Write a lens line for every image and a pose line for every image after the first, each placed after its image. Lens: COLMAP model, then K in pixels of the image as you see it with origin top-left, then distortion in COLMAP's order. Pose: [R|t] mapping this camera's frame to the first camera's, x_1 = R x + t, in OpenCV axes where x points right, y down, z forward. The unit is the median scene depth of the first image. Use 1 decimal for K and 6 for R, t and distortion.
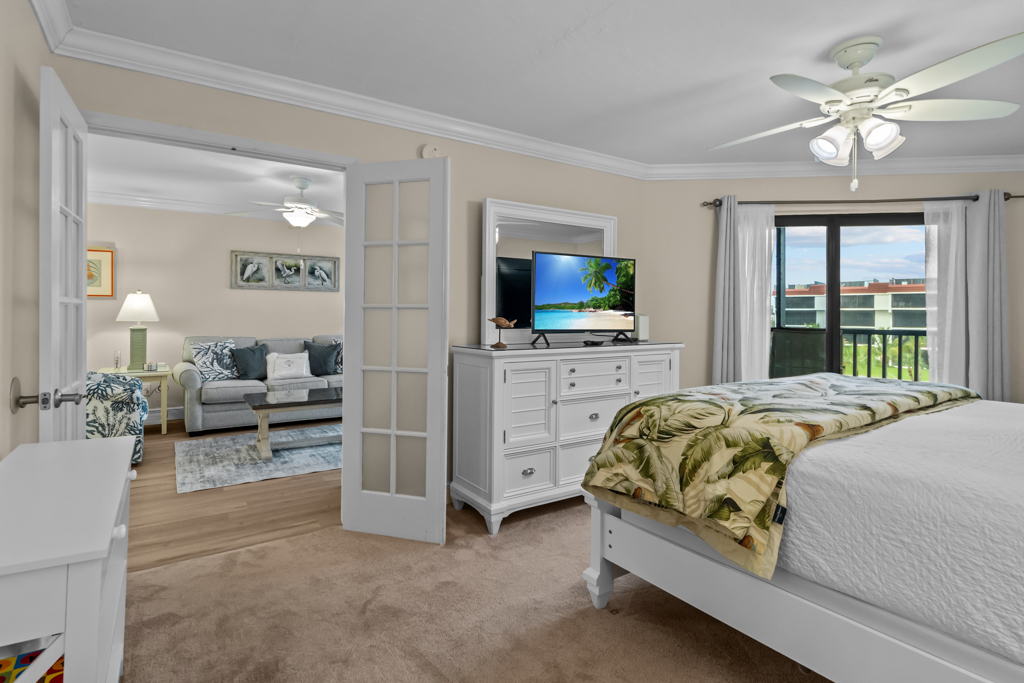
lens RADIAL K [[504.8, 0, 482.9], [0, 504.8, 311.0], [0, 0, 1]] dist [0.001812, 0.002260]
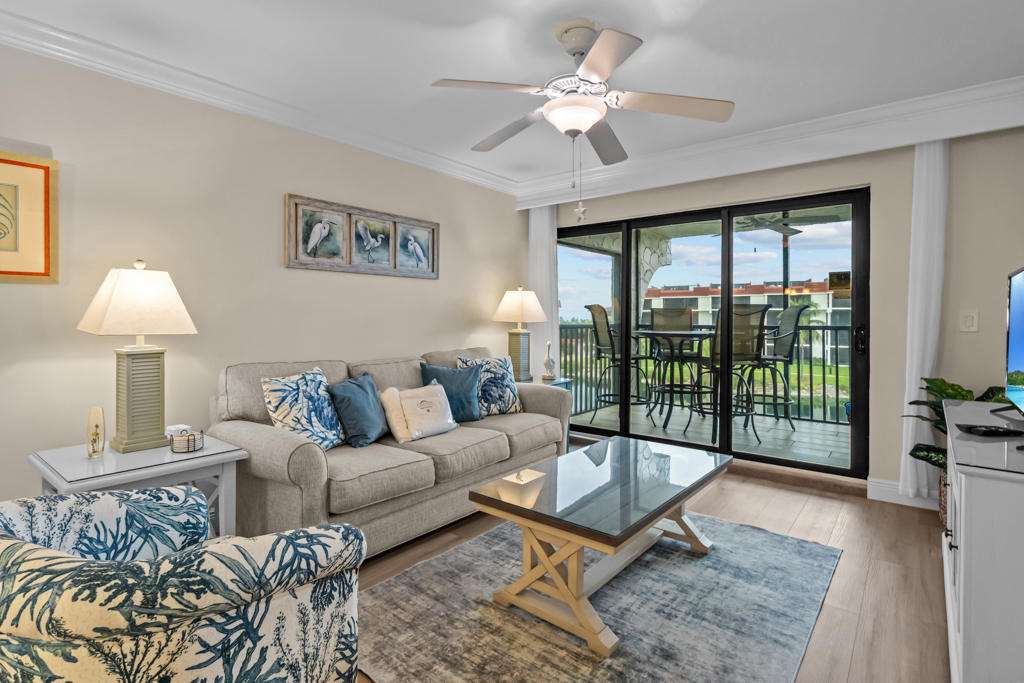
lens RADIAL K [[528.4, 0, 498.5], [0, 528.4, 315.8], [0, 0, 1]] dist [0.009131, -0.001197]
pose [[0.940606, -0.008697, 0.339390, -0.479938], [0.007794, 0.999962, 0.004026, 0.004291], [-0.339411, -0.001142, 0.940637, 0.416809]]
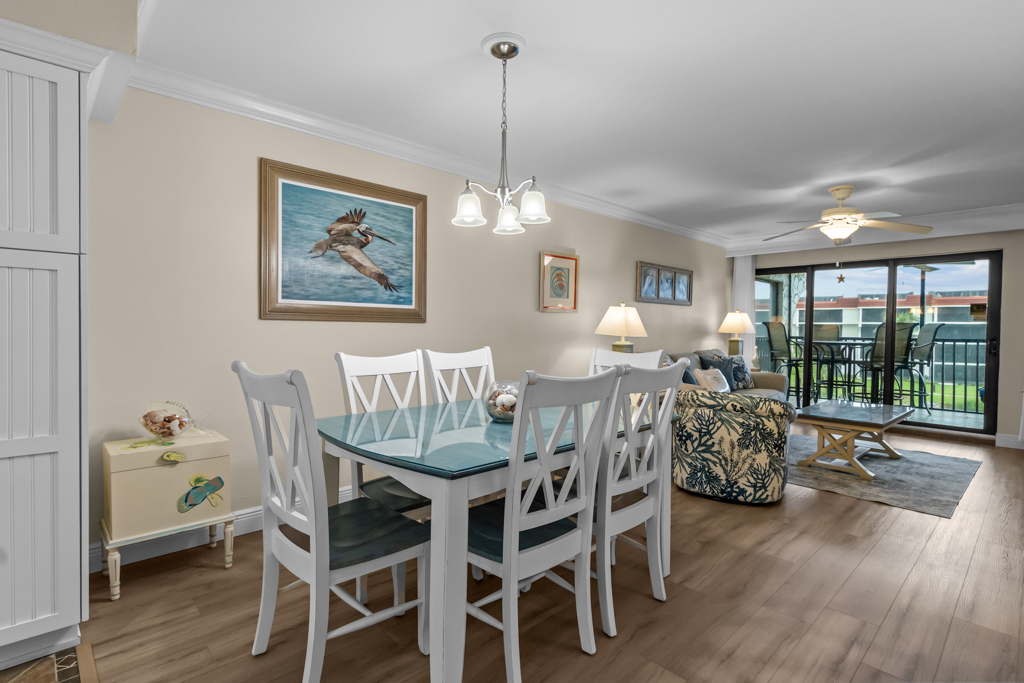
lens RADIAL K [[504.8, 0, 493.7], [0, 504.8, 333.6], [0, 0, 1]] dist [0.001812, 0.002260]
pose [[0.981791, -0.001123, 0.189959, -0.940389], [-0.002429, 0.999827, 0.018465, -0.001564], [-0.189946, -0.018590, 0.981618, 0.123622]]
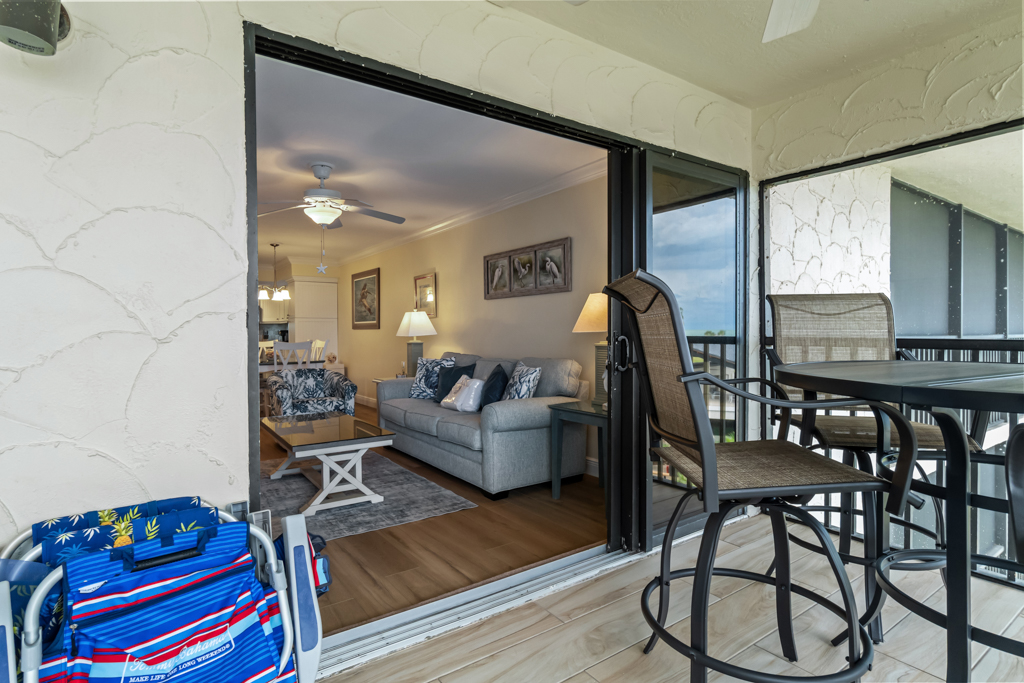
lens RADIAL K [[529.5, 0, 488.1], [0, 529.5, 343.3], [0, 0, 1]] dist [-0.009964, 0.006147]
pose [[0.057560, -0.001083, -0.998341, 0.416401], [0.001267, 0.999999, -0.001012, 0.031765], [0.998341, -0.001206, 0.057562, 0.951599]]
